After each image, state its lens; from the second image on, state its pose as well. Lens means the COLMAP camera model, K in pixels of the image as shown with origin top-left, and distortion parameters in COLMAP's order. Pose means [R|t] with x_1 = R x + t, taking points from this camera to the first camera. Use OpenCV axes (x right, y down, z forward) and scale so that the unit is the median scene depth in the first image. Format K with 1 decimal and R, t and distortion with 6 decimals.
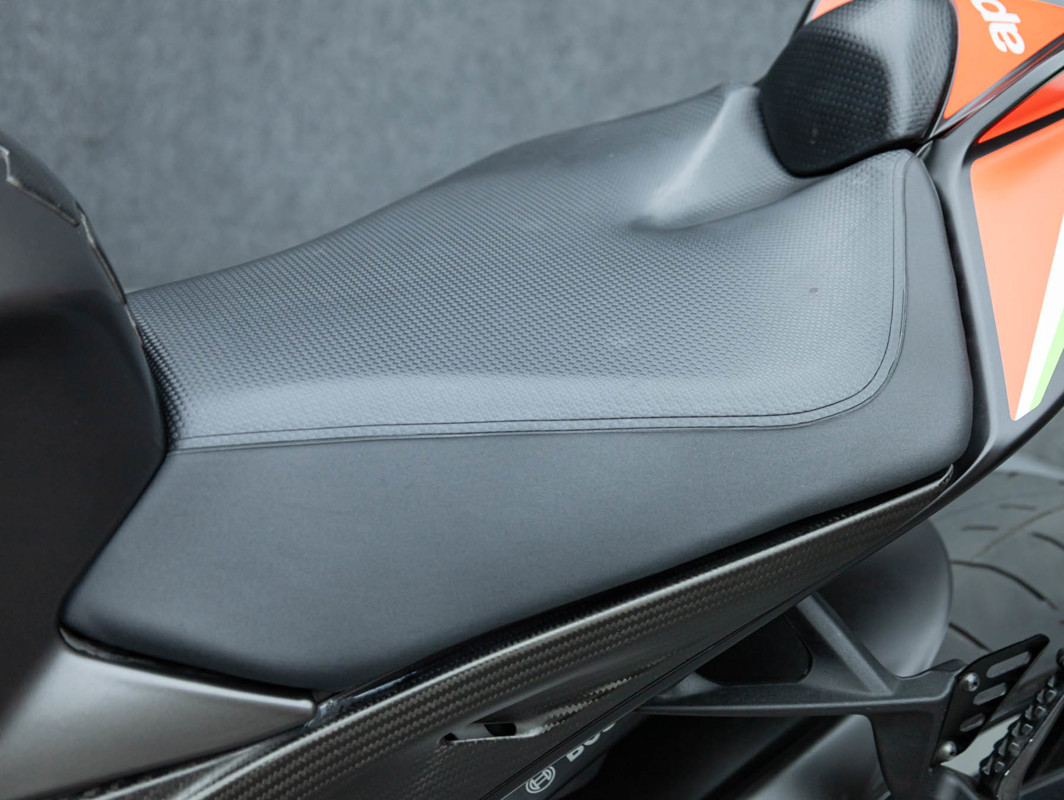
lens RADIAL K [[1326.3, 0, 528.3], [0, 1326.3, 398.8], [0, 0, 1]] dist [-0.006153, 0.000000]
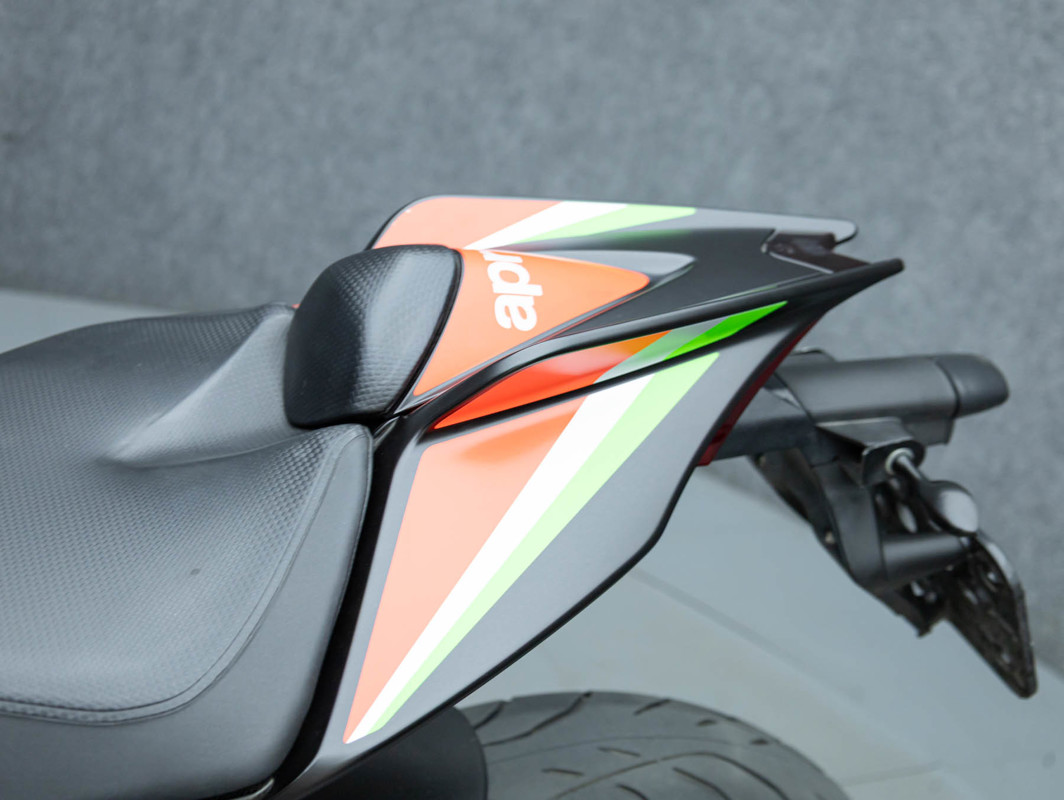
lens RADIAL K [[1468.1, 0, 553.1], [0, 1468.1, 402.2], [0, 0, 1]] dist [-0.012562, 0.000000]
pose [[0.988880, 0.134478, -0.063494, 0.146325], [-0.134057, 0.990914, 0.010855, -0.070260], [0.064377, -0.002223, 0.997923, -0.019580]]
